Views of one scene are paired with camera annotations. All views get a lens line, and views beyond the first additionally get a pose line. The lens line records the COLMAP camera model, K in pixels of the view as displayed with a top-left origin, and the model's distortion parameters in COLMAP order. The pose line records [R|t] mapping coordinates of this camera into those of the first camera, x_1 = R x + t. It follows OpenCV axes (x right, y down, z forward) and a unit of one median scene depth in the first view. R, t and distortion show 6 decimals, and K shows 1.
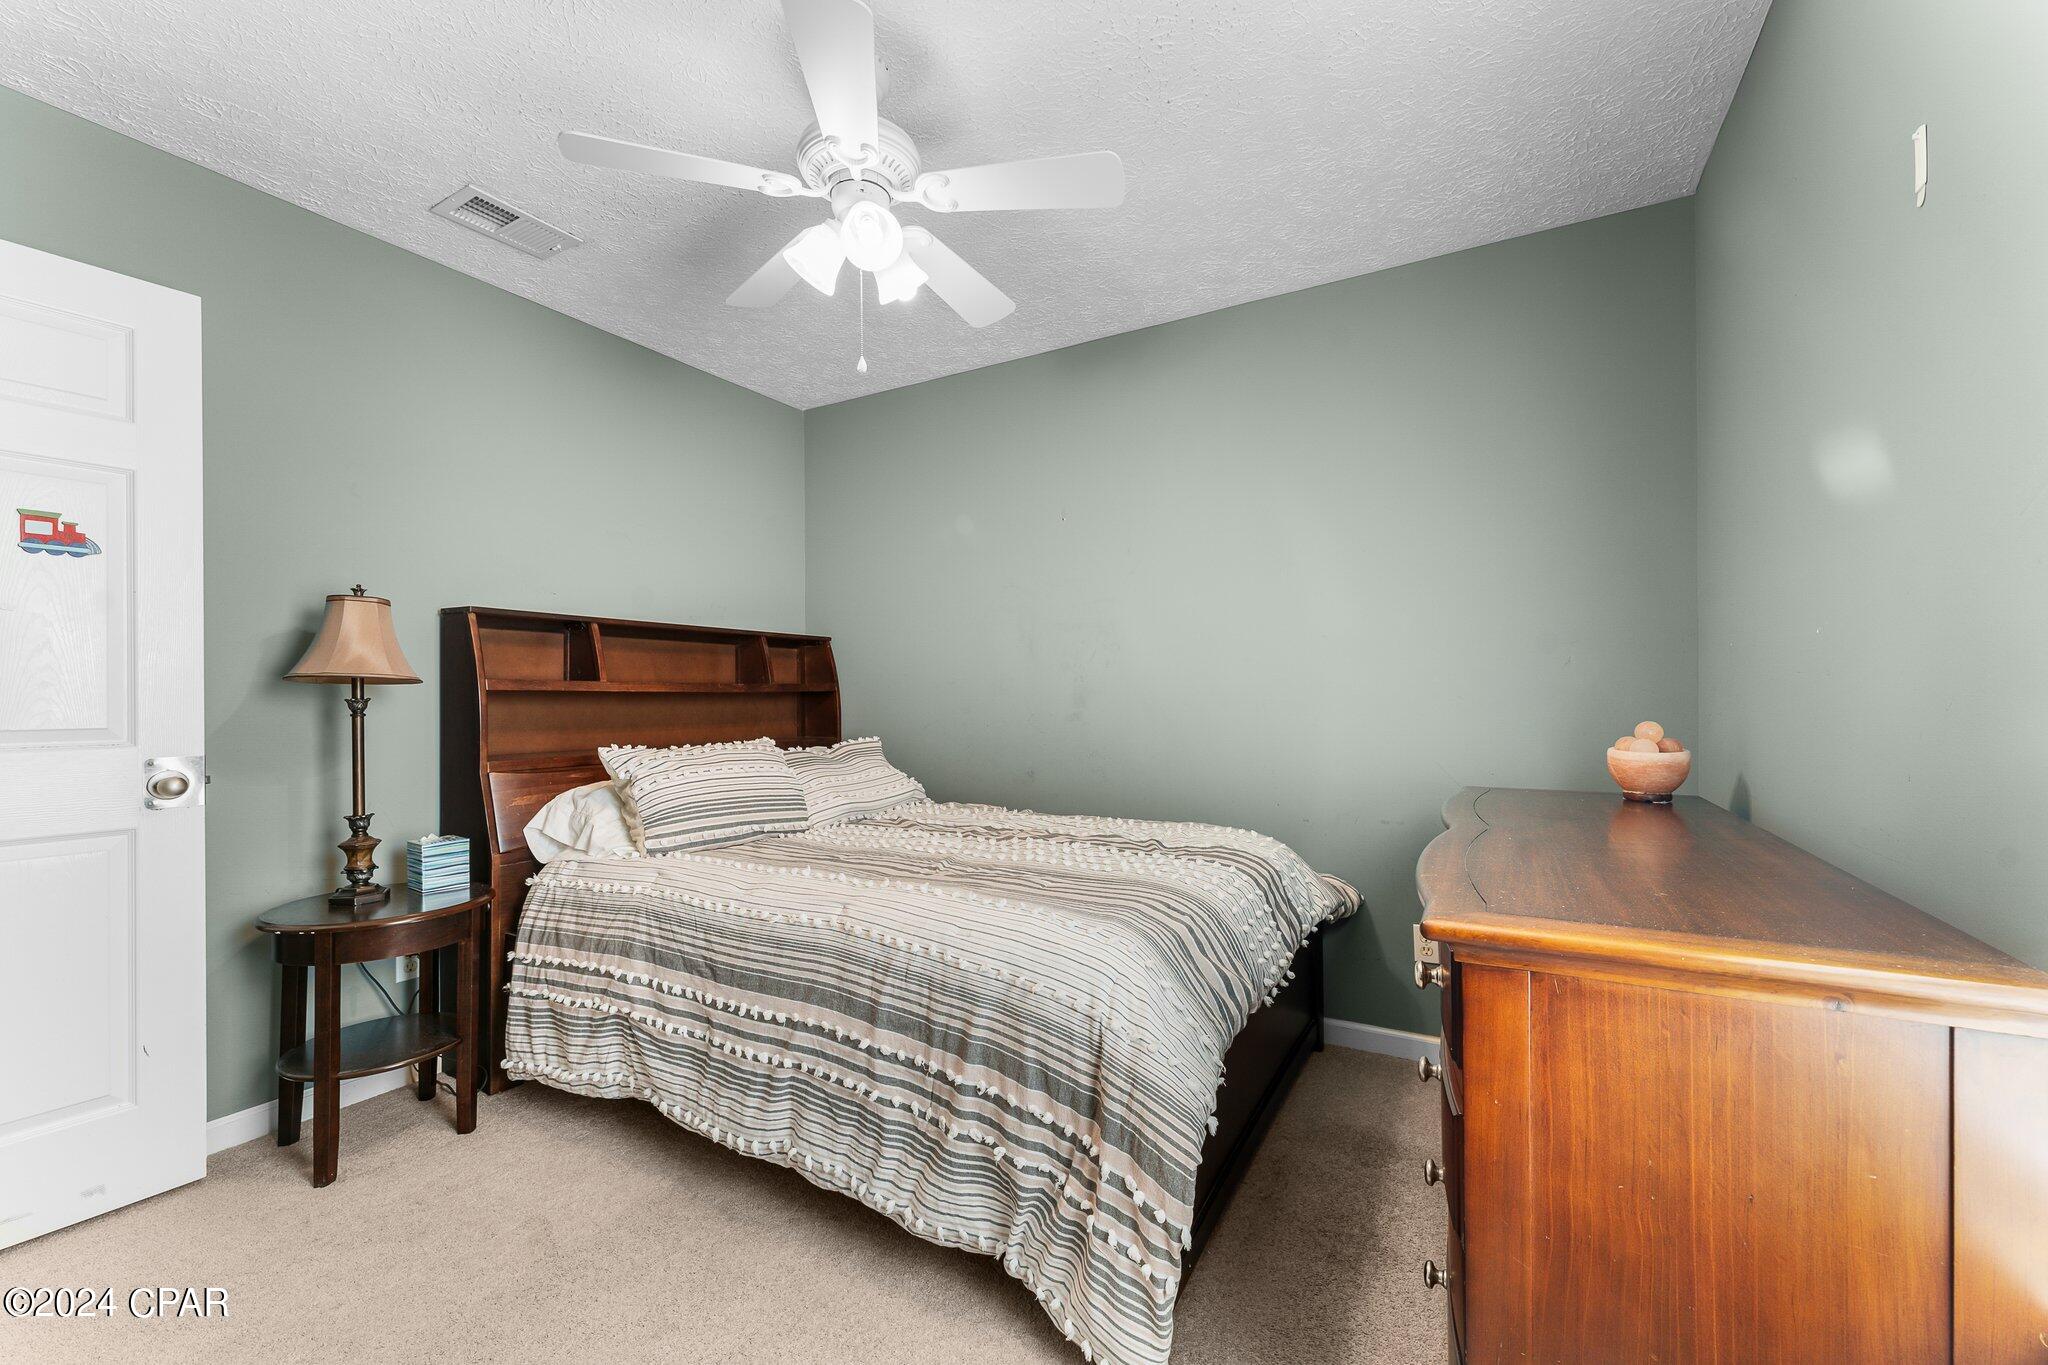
lens RADIAL K [[832.8, 0, 1046.2], [0, 832.8, 687.6], [0, 0, 1]] dist [0.002938, 0.000445]
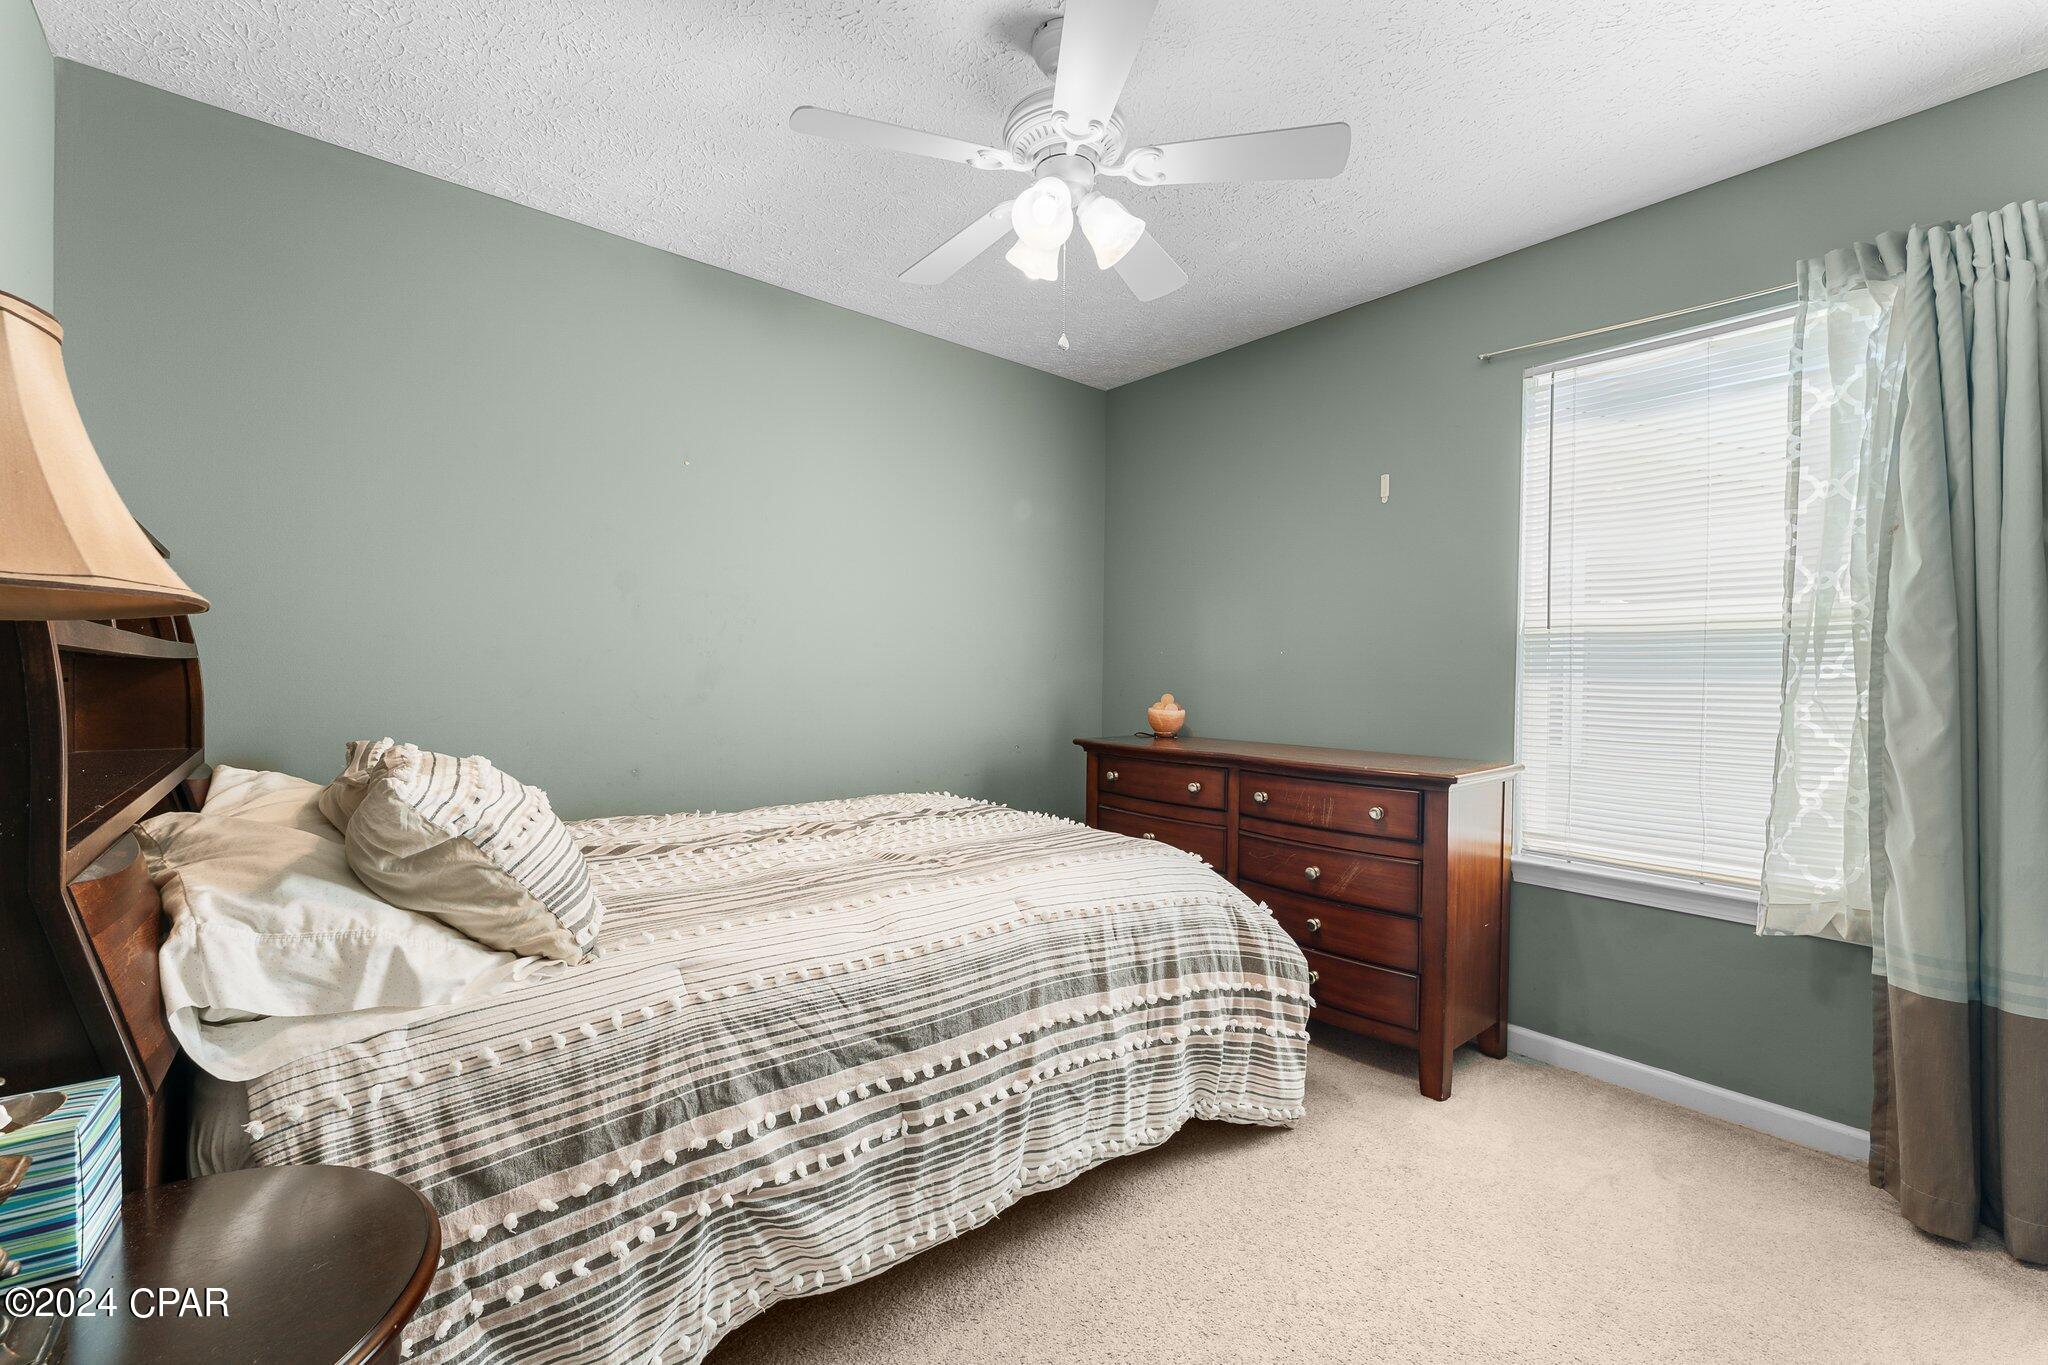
lens RADIAL K [[832.8, 0, 1028.4], [0, 832.8, 675.4], [0, 0, 1]] dist [0.002938, 0.000445]
pose [[0.349870, 0.008969, 0.936755, -1.050703], [-0.018192, 0.999831, -0.002778, 0.010775], [-0.936622, -0.016069, 0.349974, 0.624299]]
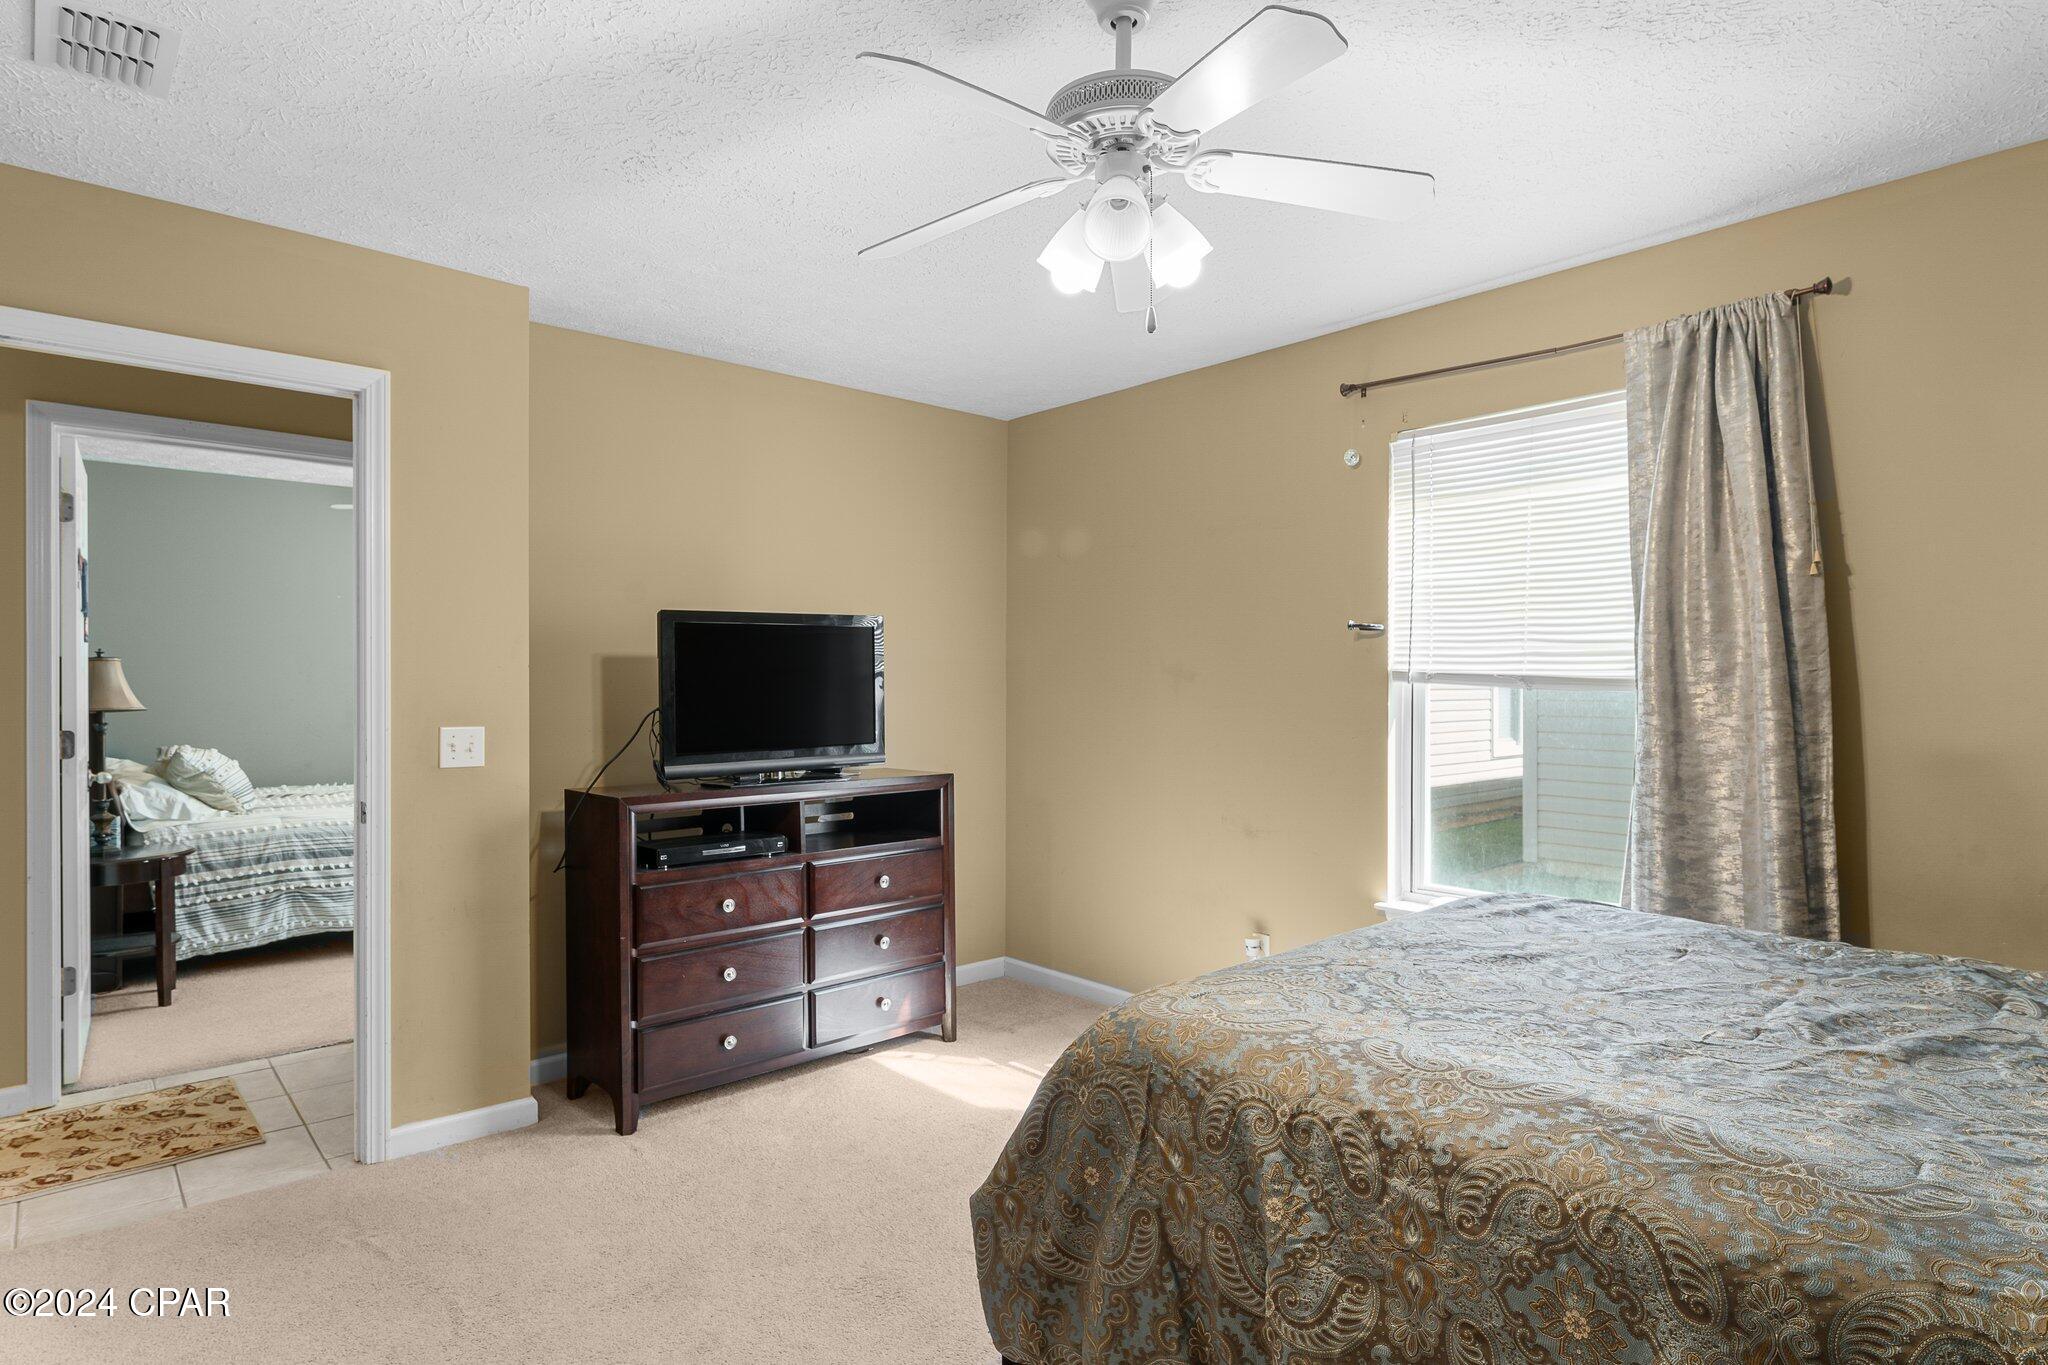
lens RADIAL K [[1096.6, 0, 1021.2], [0, 1096.6, 676.6], [0, 0, 1]] dist [-0.000745, 0.000870]
pose [[0.333991, 0.011468, 0.942506, -2.374501], [-0.005801, 0.999932, -0.010111, -0.067448], [-0.942558, -0.002091, 0.334035, -1.389293]]
